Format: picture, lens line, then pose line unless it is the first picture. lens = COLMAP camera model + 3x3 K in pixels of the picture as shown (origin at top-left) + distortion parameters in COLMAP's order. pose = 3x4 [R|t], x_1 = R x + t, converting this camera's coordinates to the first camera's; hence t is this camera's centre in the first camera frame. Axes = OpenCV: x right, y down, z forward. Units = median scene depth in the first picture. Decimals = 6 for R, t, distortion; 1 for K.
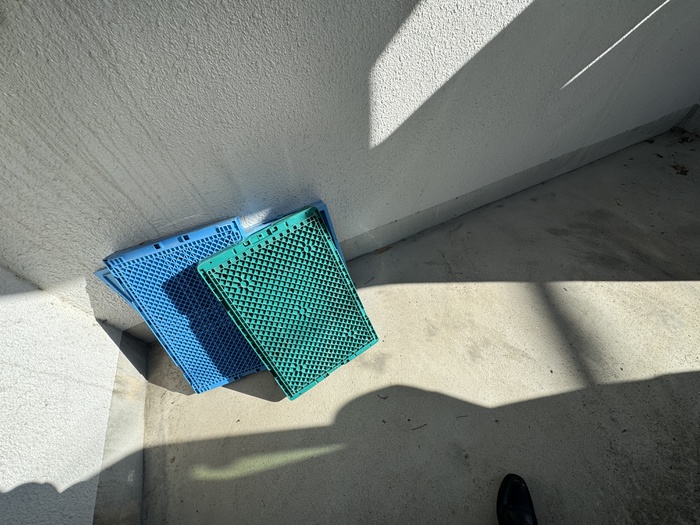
lens RADIAL K [[279.1, 0, 348.7], [0, 279.1, 262.9], [0, 0, 1]] dist [-0.002099, -0.000503]
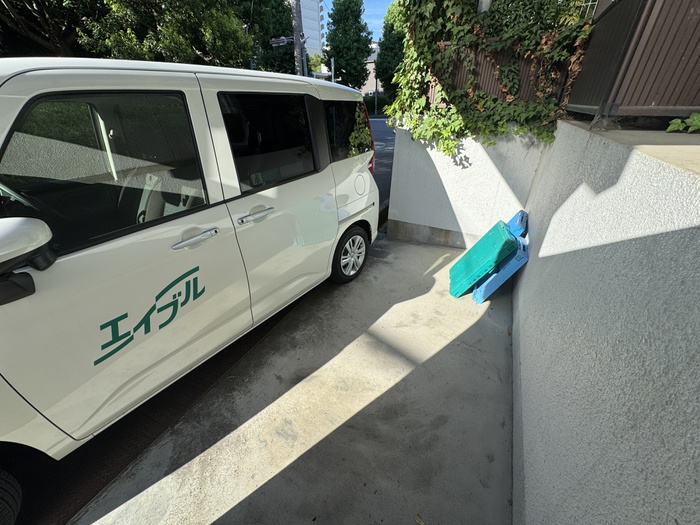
lens RADIAL K [[279.1, 0, 348.7], [0, 279.1, 262.9], [0, 0, 1]] dist [-0.002099, -0.000503]
pose [[-0.756199, 0.428991, -0.494095, 1.364652], [-0.451586, 0.204303, 0.868522, -1.027632], [0.473533, 0.879902, 0.039232, 0.353725]]
